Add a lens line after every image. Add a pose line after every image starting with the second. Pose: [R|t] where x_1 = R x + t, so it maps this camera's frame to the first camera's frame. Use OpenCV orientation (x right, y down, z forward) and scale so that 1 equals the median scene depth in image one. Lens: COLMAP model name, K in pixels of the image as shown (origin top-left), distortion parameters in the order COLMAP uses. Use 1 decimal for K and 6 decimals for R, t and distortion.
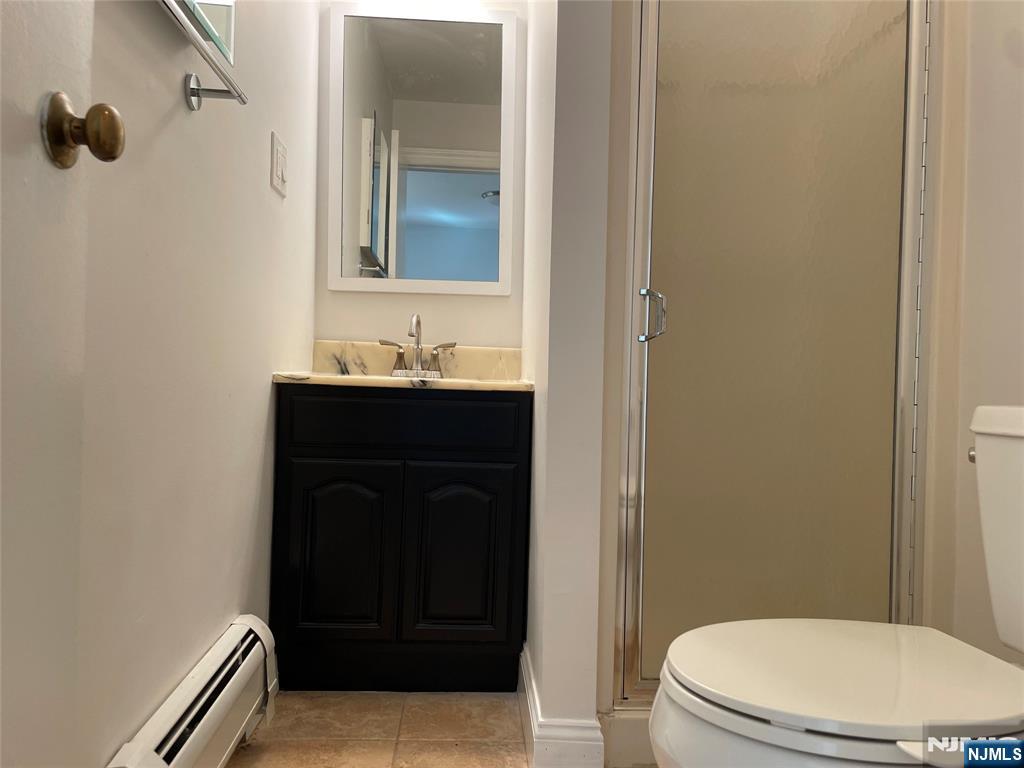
lens RADIAL K [[745.8, 0, 518.0], [0, 745.8, 382.2], [0, 0, 1]] dist [0.047611, 0.002918]
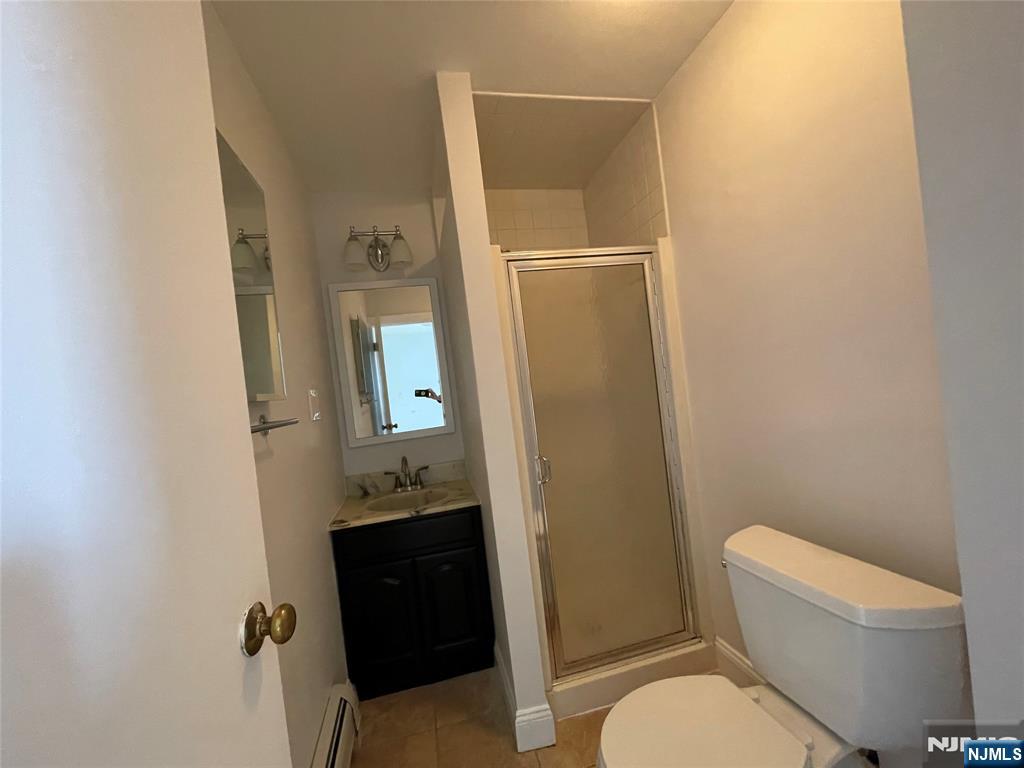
lens RADIAL K [[415.7, 0, 503.2], [0, 415.7, 387.2], [0, 0, 1]] dist [-0.001102, -0.000931]
pose [[0.980850, -0.148960, 0.125473, -0.008187], [0.149074, 0.988789, 0.008530, -0.267190], [-0.125337, 0.010338, 0.992060, 0.015321]]
